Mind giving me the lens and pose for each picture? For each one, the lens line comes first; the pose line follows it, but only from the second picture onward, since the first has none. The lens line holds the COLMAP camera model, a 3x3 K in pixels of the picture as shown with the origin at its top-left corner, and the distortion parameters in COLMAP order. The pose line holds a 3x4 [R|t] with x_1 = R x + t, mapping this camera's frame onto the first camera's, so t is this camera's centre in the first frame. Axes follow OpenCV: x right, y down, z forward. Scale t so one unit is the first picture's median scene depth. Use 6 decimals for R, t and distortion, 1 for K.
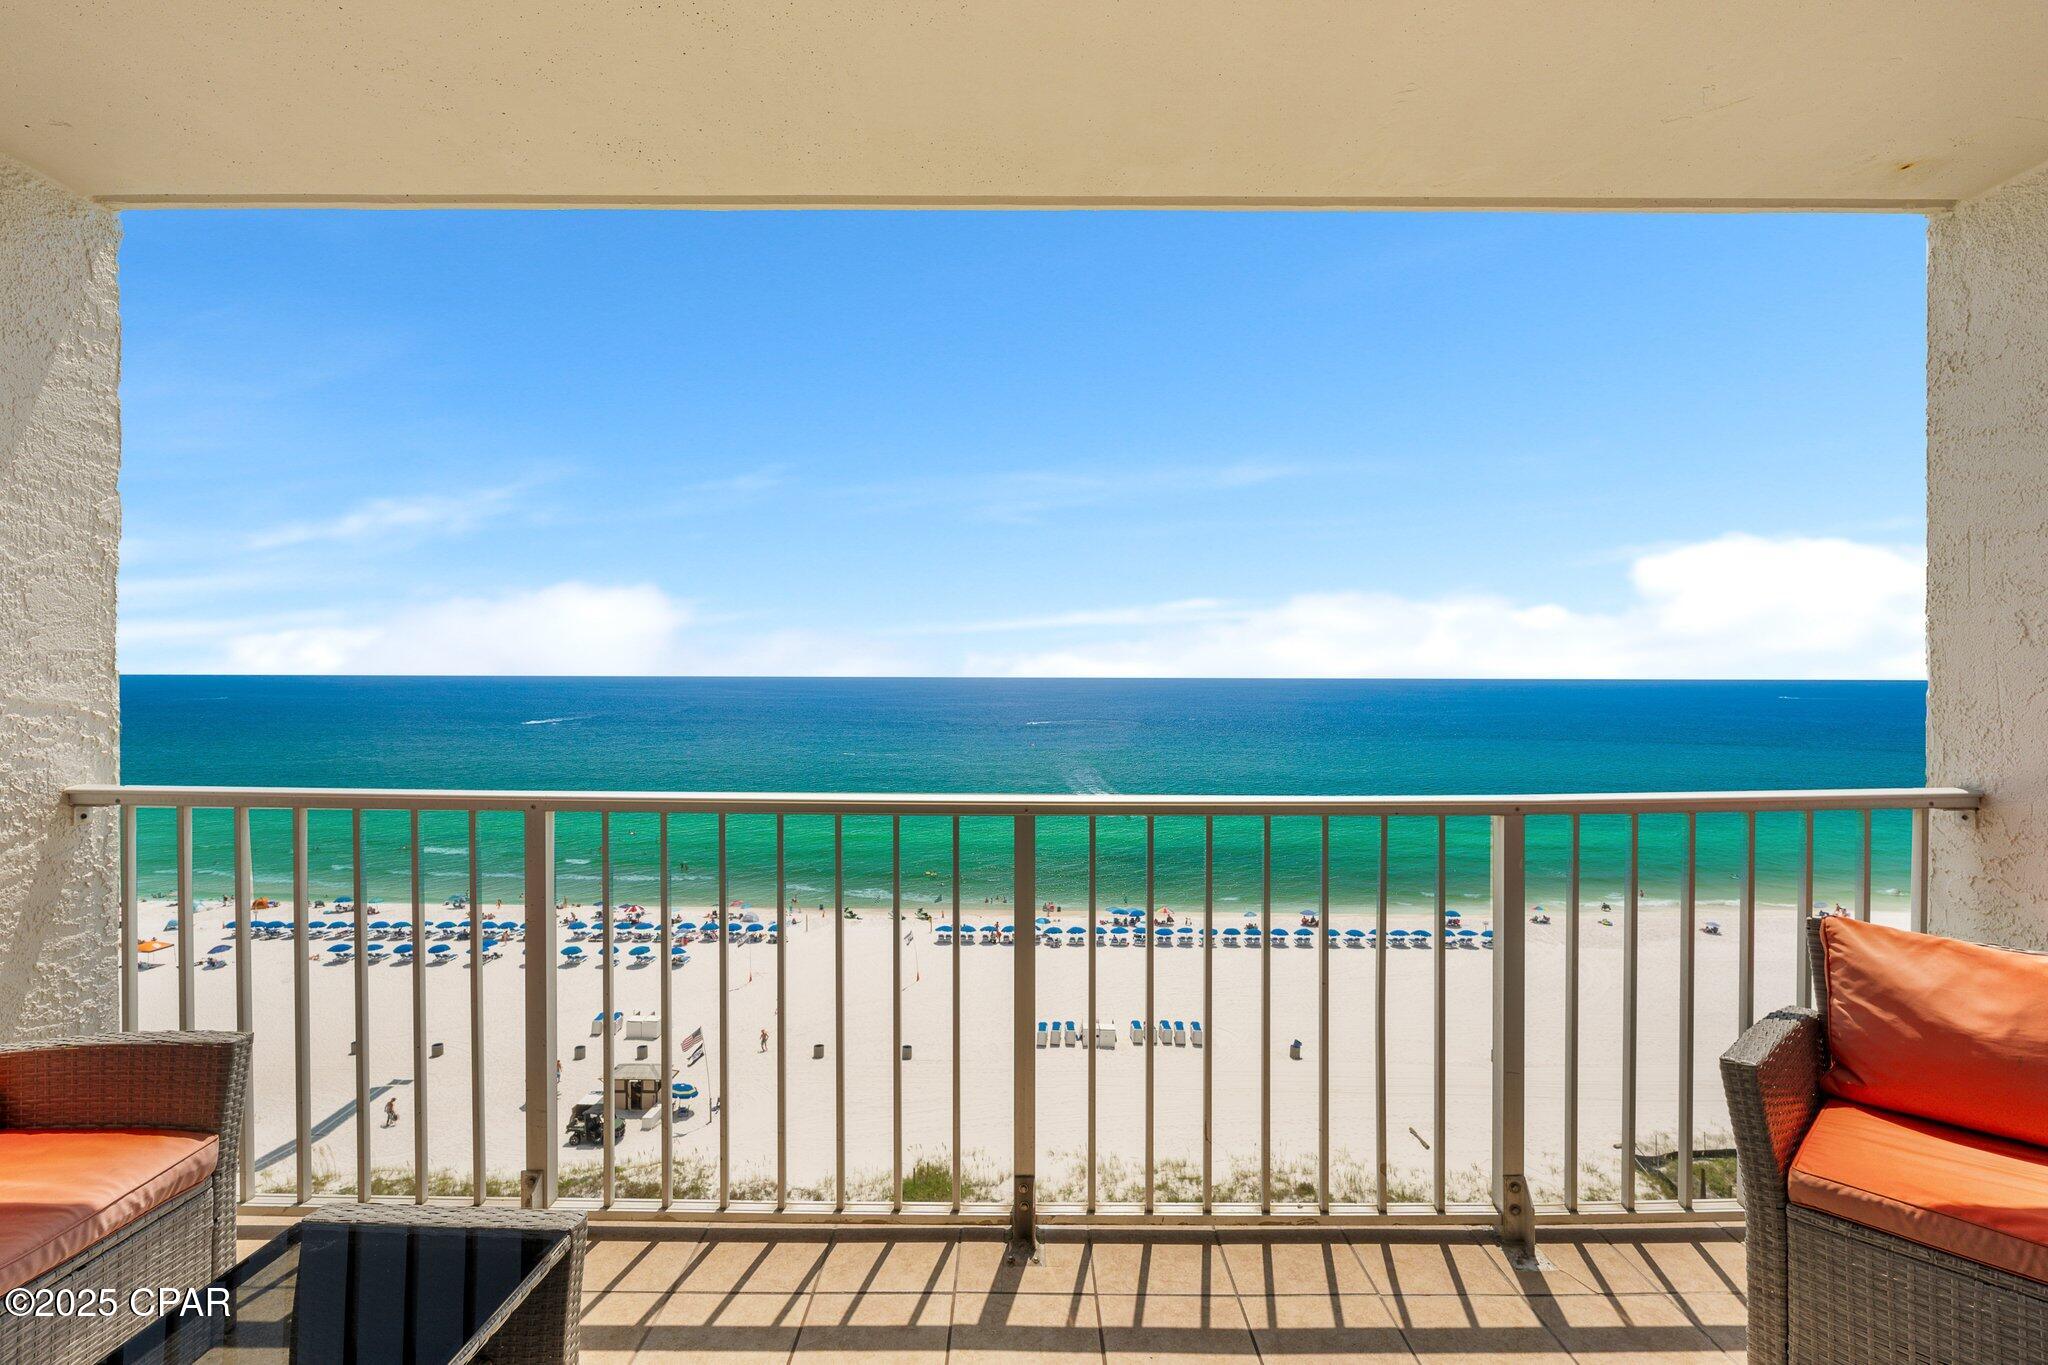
lens RADIAL K [[936.9, 0, 1022.9], [0, 936.9, 682.4], [0, 0, 1]] dist [-0.001680, -0.000135]
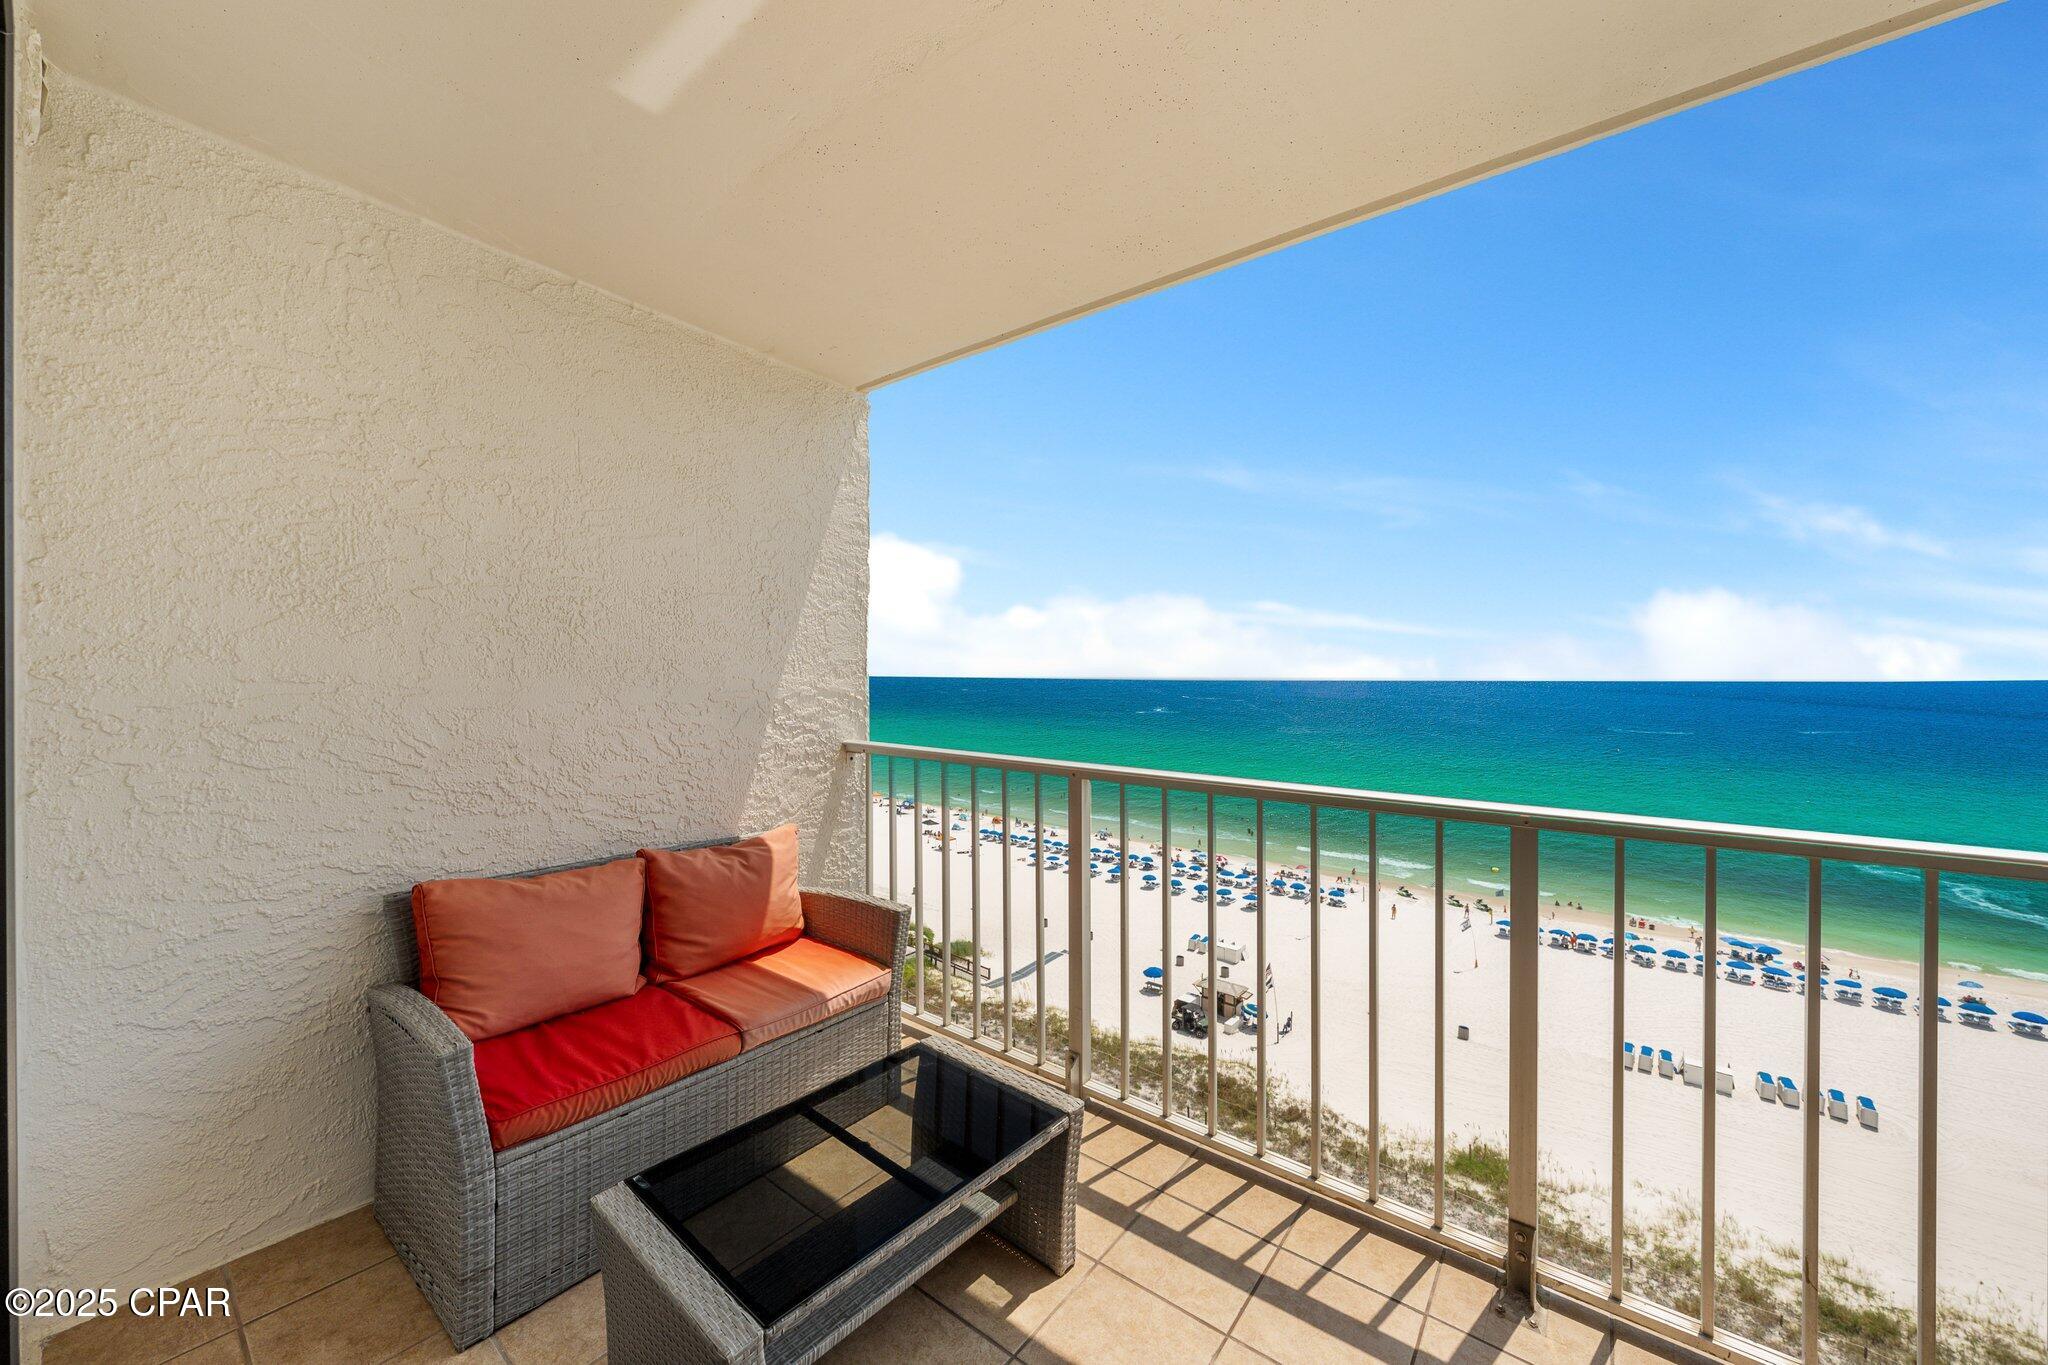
lens RADIAL K [[753.7, 0, 1027.1], [0, 753.7, 679.7], [0, 0, 1]] dist [-0.000168, -0.000130]
pose [[0.786679, 0.005242, -0.617339, 0.076224], [-0.007948, 0.999967, -0.001637, 0.001386], [0.617310, 0.006194, 0.786695, 0.125172]]
